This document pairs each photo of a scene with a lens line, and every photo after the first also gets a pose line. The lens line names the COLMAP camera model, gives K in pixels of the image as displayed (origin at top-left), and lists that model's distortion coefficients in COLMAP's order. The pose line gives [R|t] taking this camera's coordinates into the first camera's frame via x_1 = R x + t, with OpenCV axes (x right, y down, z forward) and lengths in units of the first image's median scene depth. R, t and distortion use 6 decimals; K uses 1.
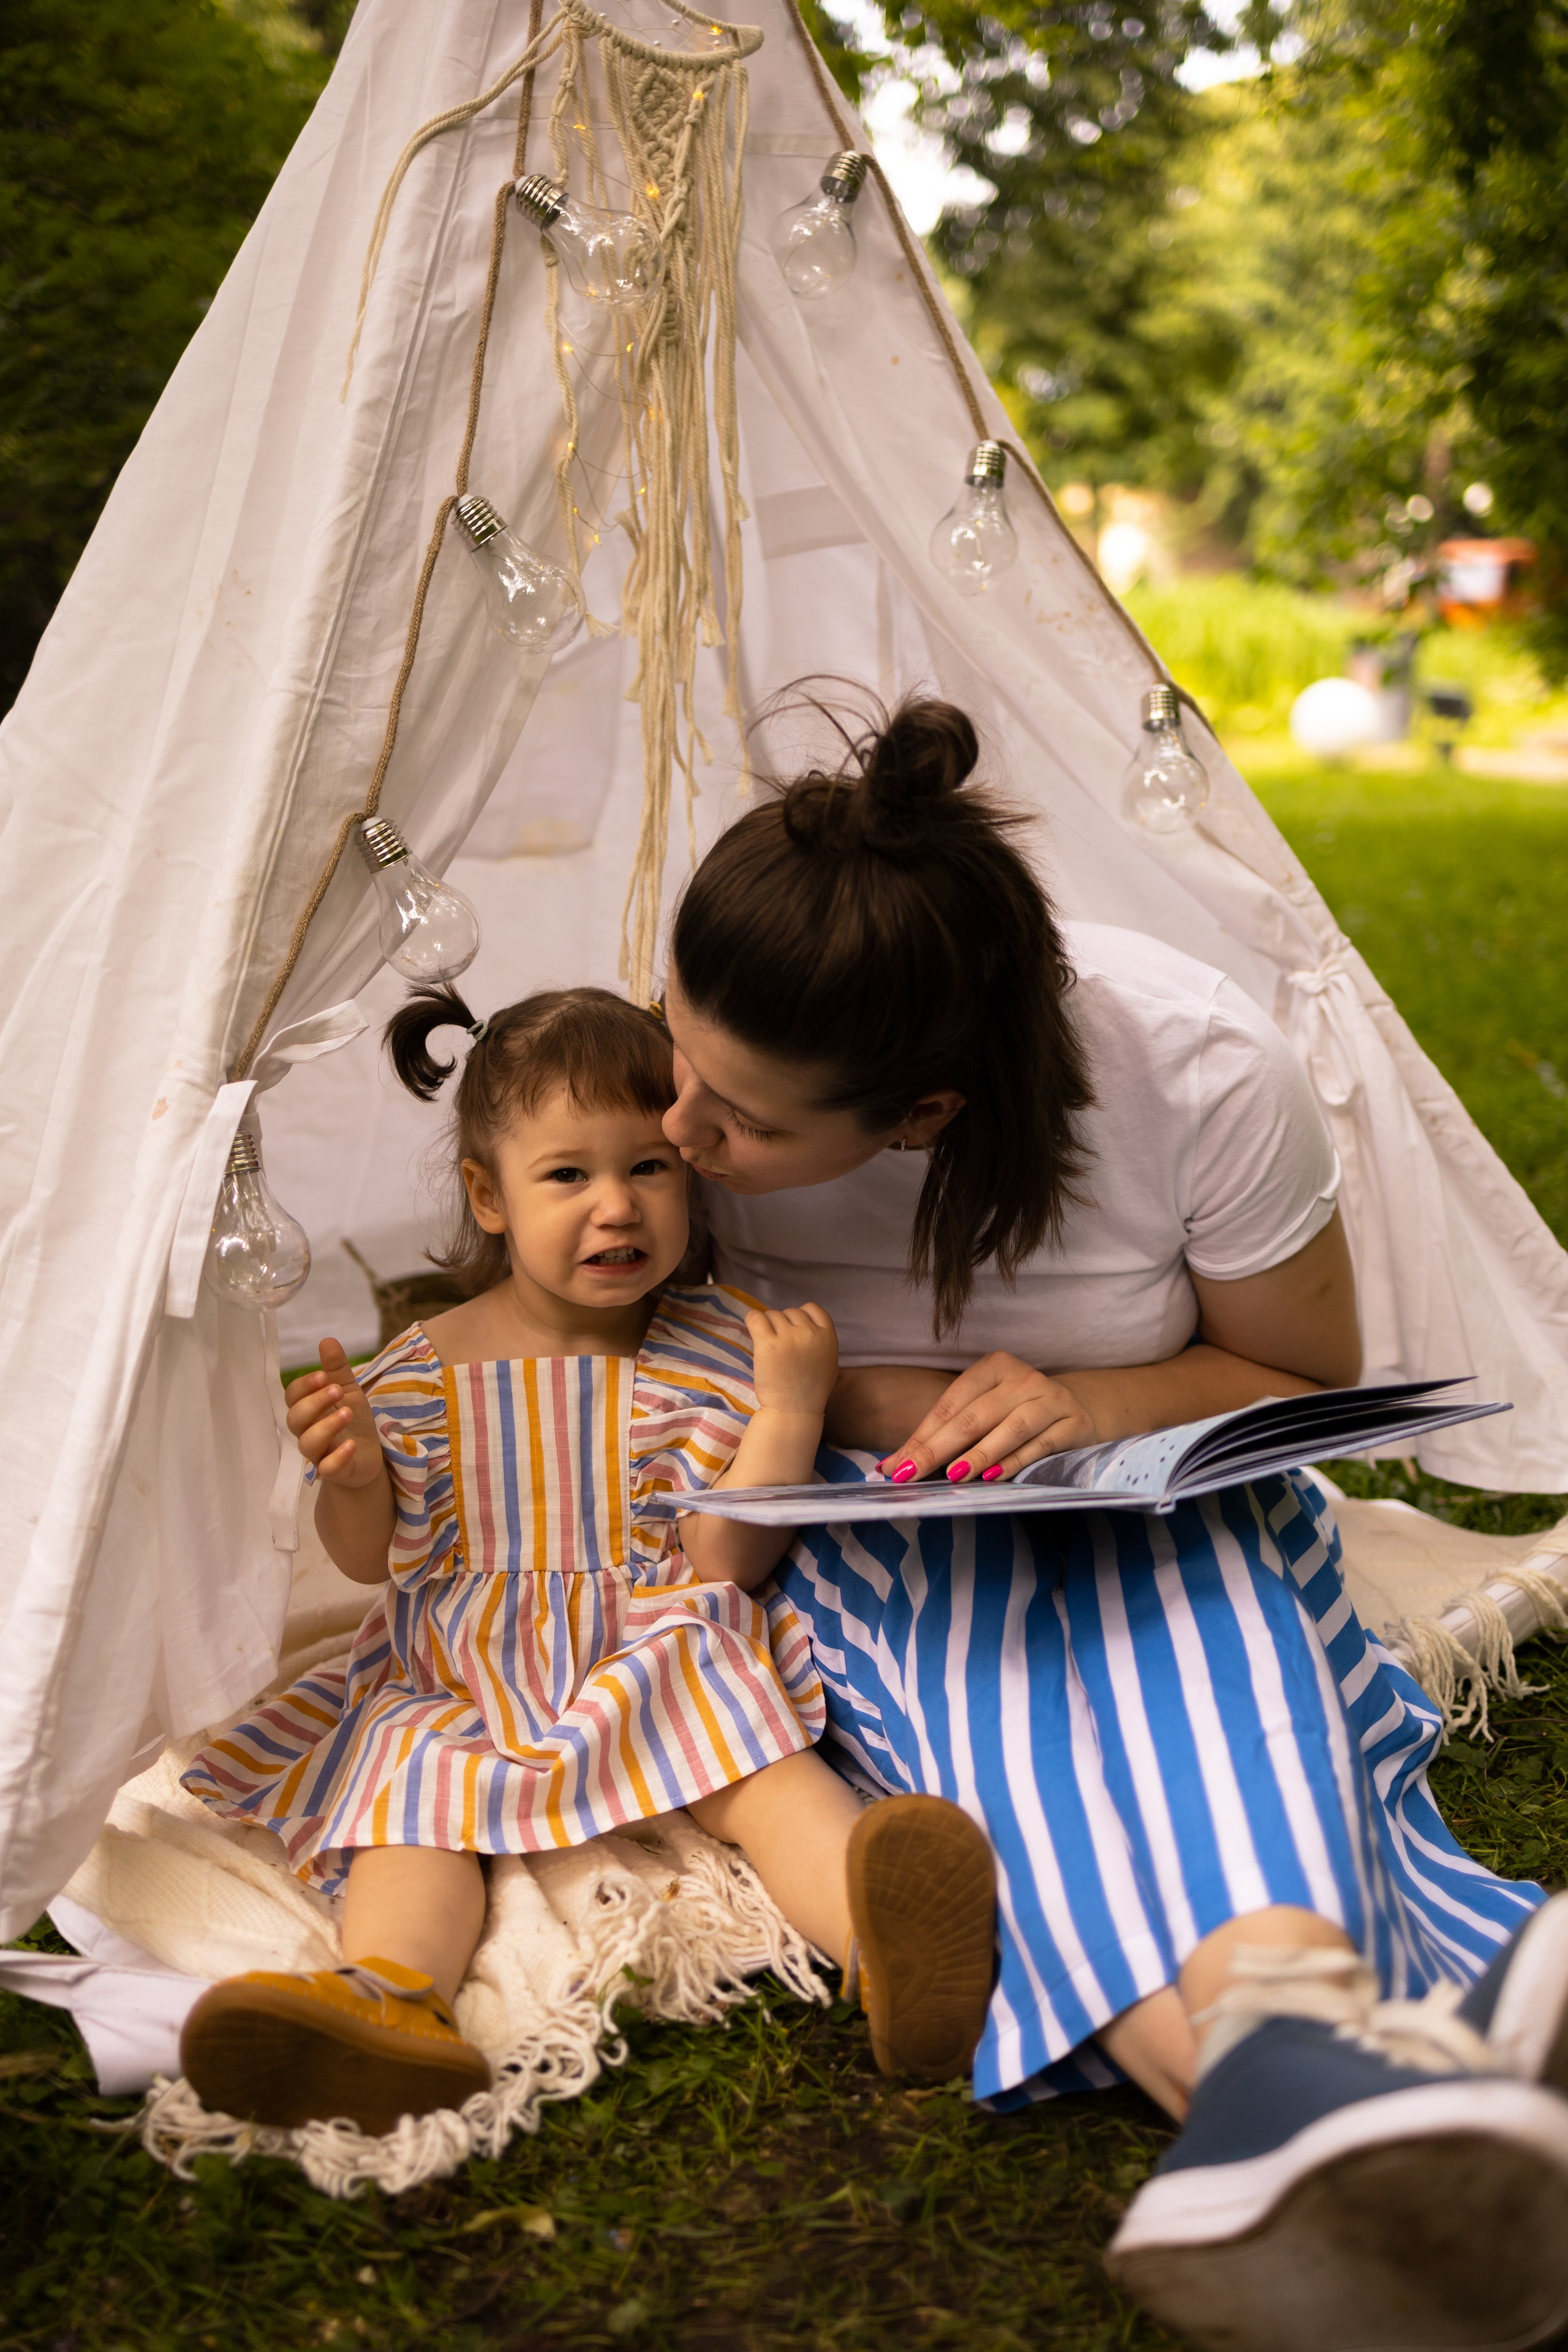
lens RADIAL K [[2357.8, 0, 784.0], [0, 2357.8, 1176.0], [0, 0, 1]] dist [0.010915, 0.004709]
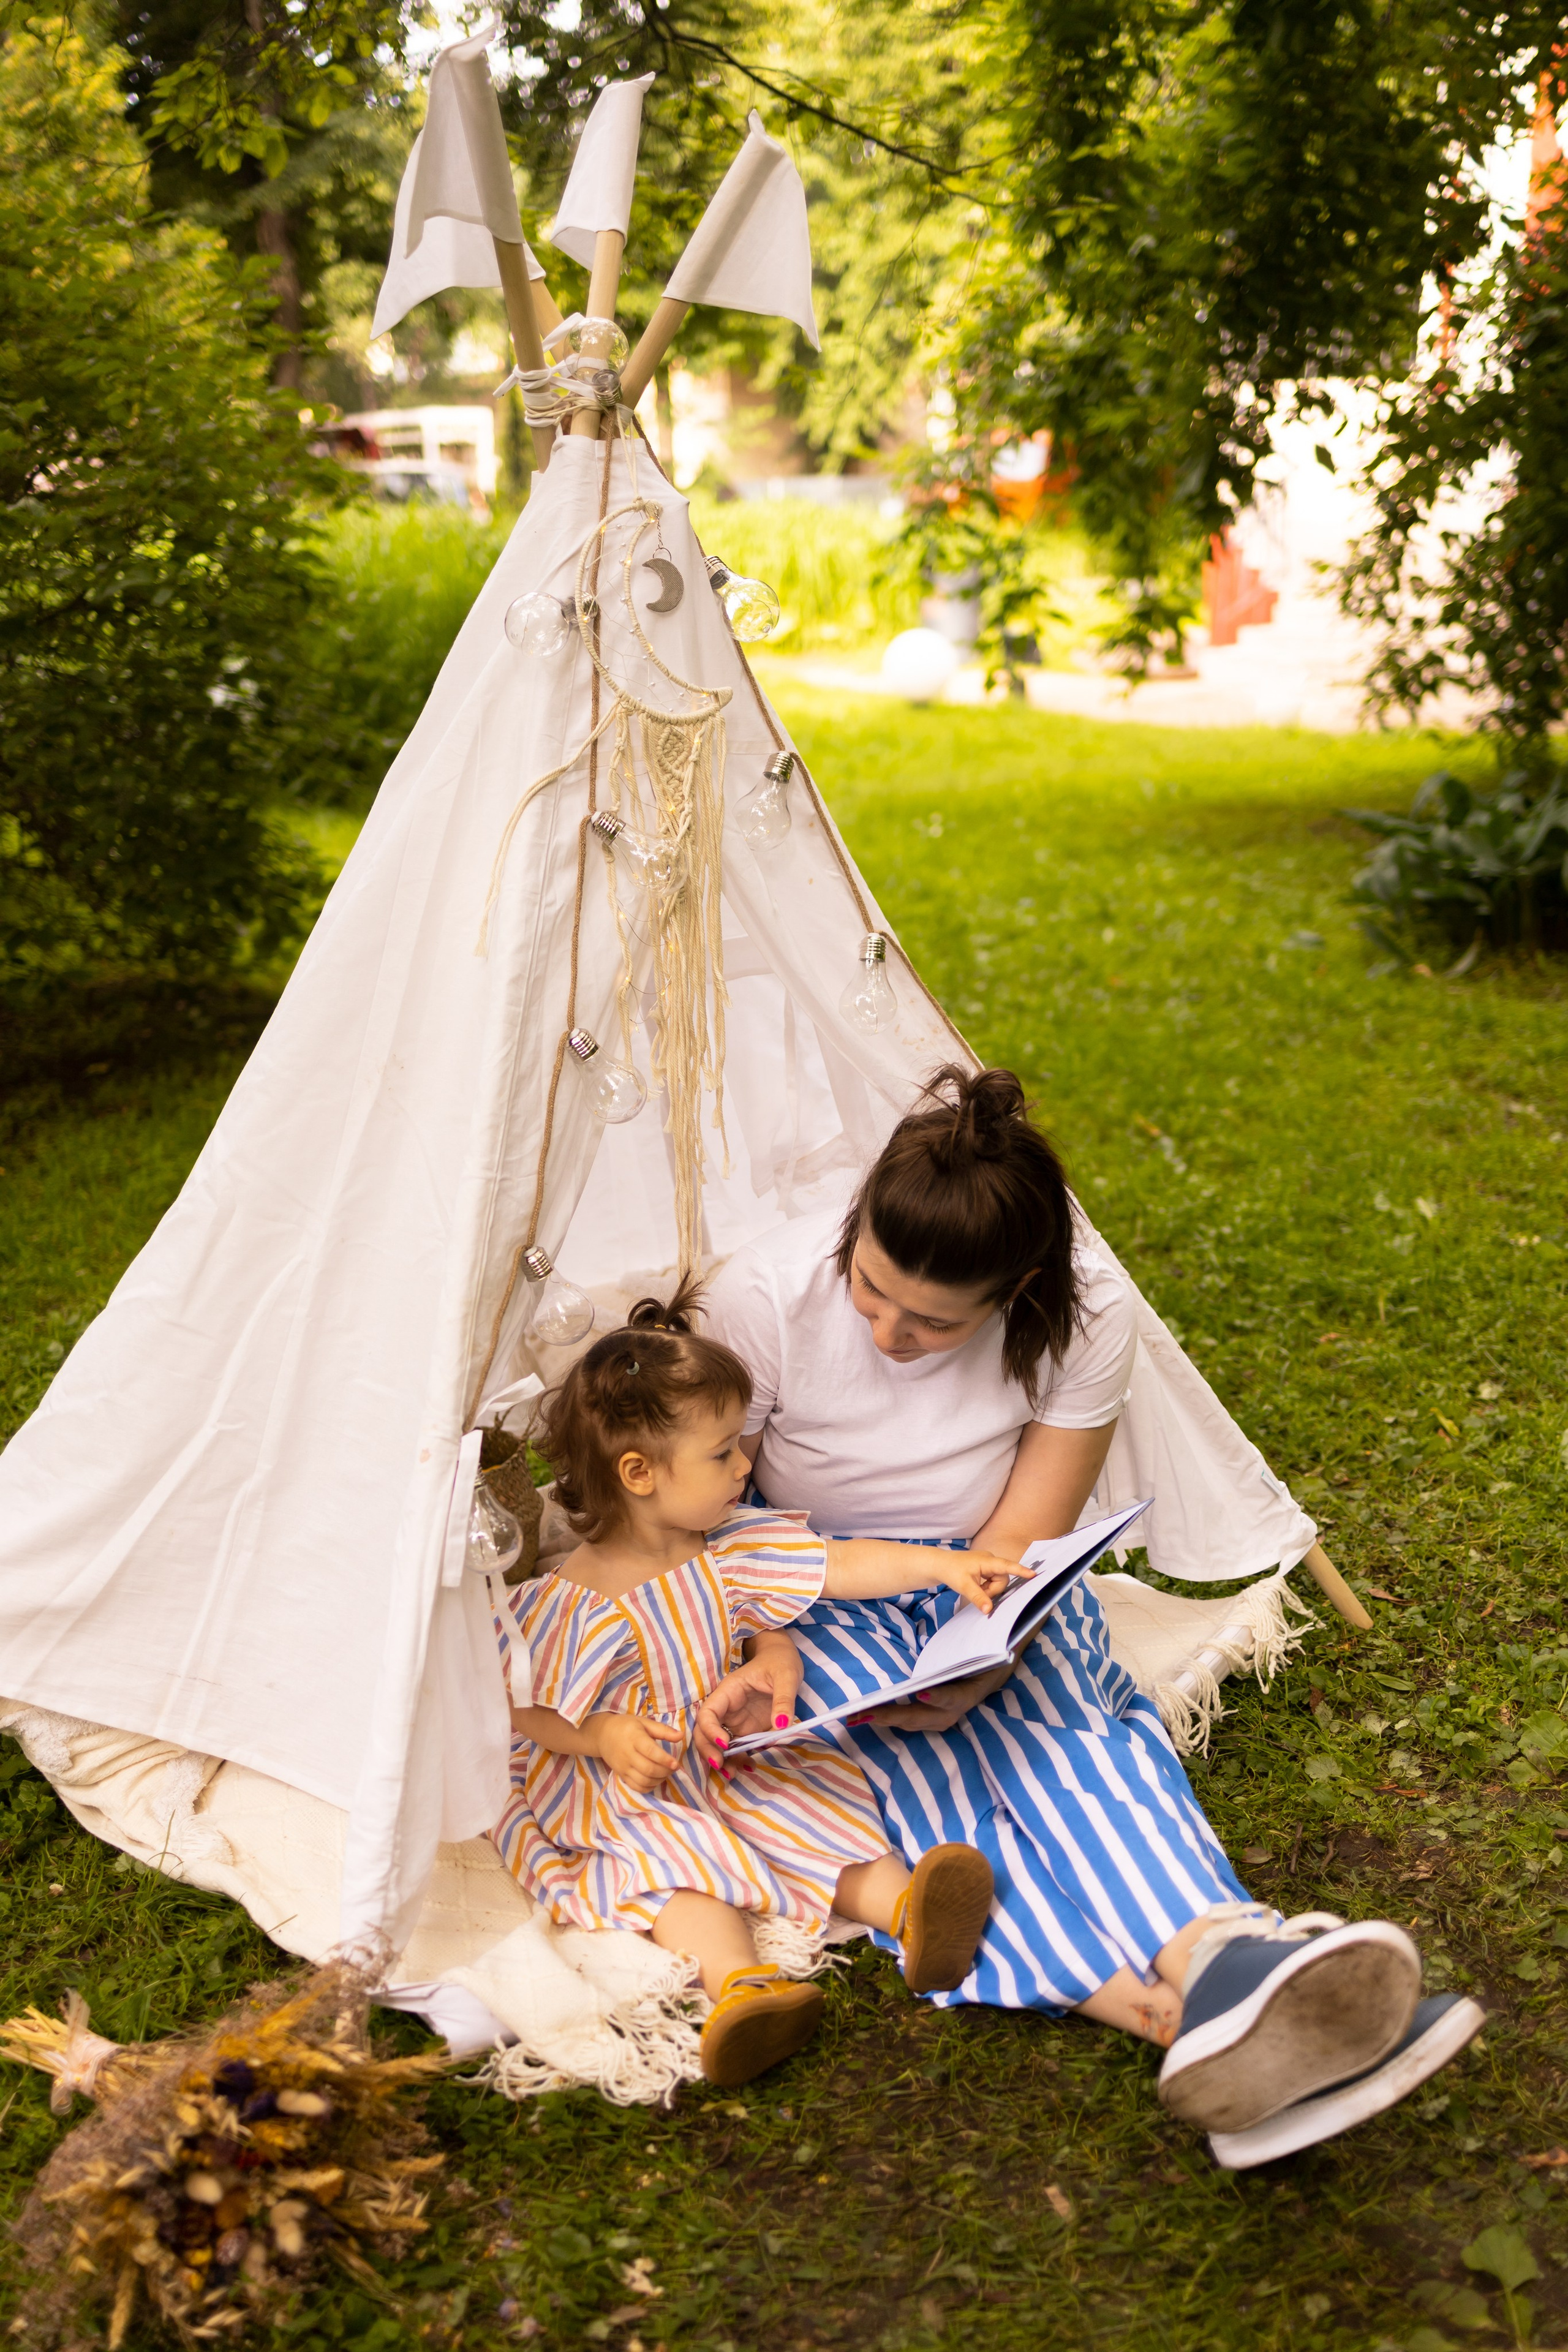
lens RADIAL K [[2357.8, 0, 784.0], [0, 2357.8, 1176.0], [0, 0, 1]] dist [0.010915, 0.004709]
pose [[0.982756, -0.041835, 0.180112, -0.273476], [0.030380, 0.997364, 0.065894, -0.282024], [-0.182394, -0.059286, 0.981436, -0.534586]]
